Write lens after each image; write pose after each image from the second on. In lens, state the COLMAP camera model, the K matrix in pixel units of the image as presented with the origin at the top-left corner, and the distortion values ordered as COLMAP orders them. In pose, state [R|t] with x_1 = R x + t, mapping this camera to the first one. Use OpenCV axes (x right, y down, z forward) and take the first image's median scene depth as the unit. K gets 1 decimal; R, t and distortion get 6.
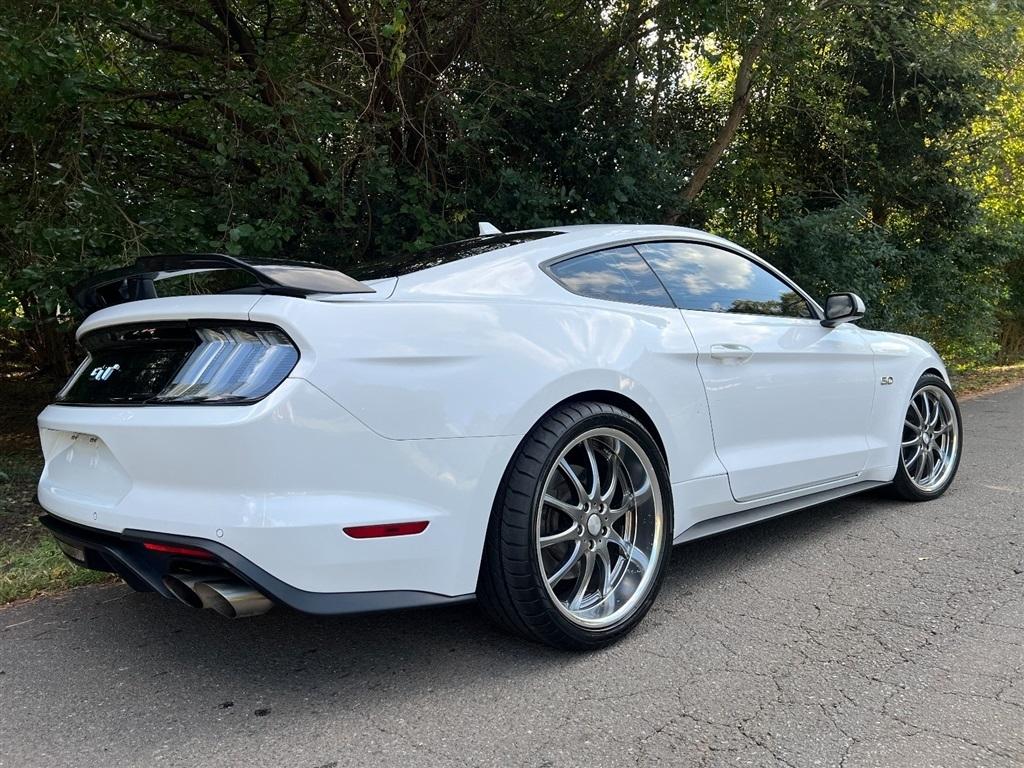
lens RADIAL K [[770.5, 0, 511.6], [0, 770.5, 388.5], [0, 0, 1]] dist [0.053427, -0.068979]
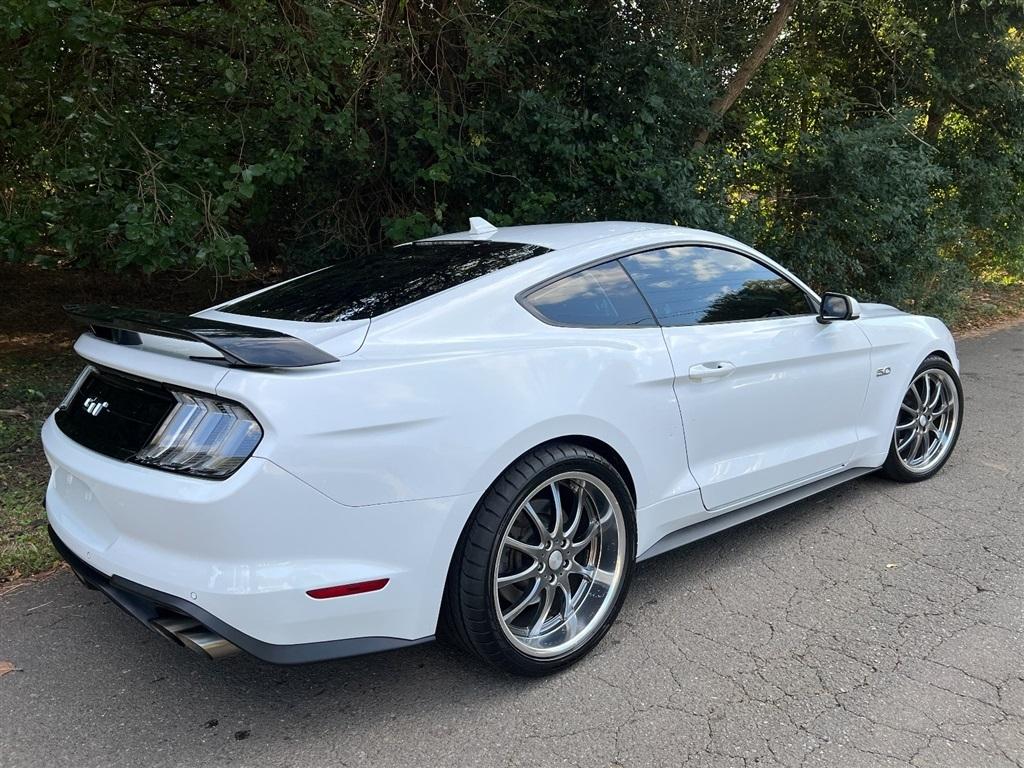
lens RADIAL K [[775.1, 0, 513.2], [0, 775.1, 370.4], [0, 0, 1]] dist [0.049962, -0.063860]
pose [[0.998427, 0.029619, -0.047601, 0.086064], [-0.022173, 0.988444, 0.149957, -0.222873], [0.051492, -0.148666, 0.987546, -0.013622]]
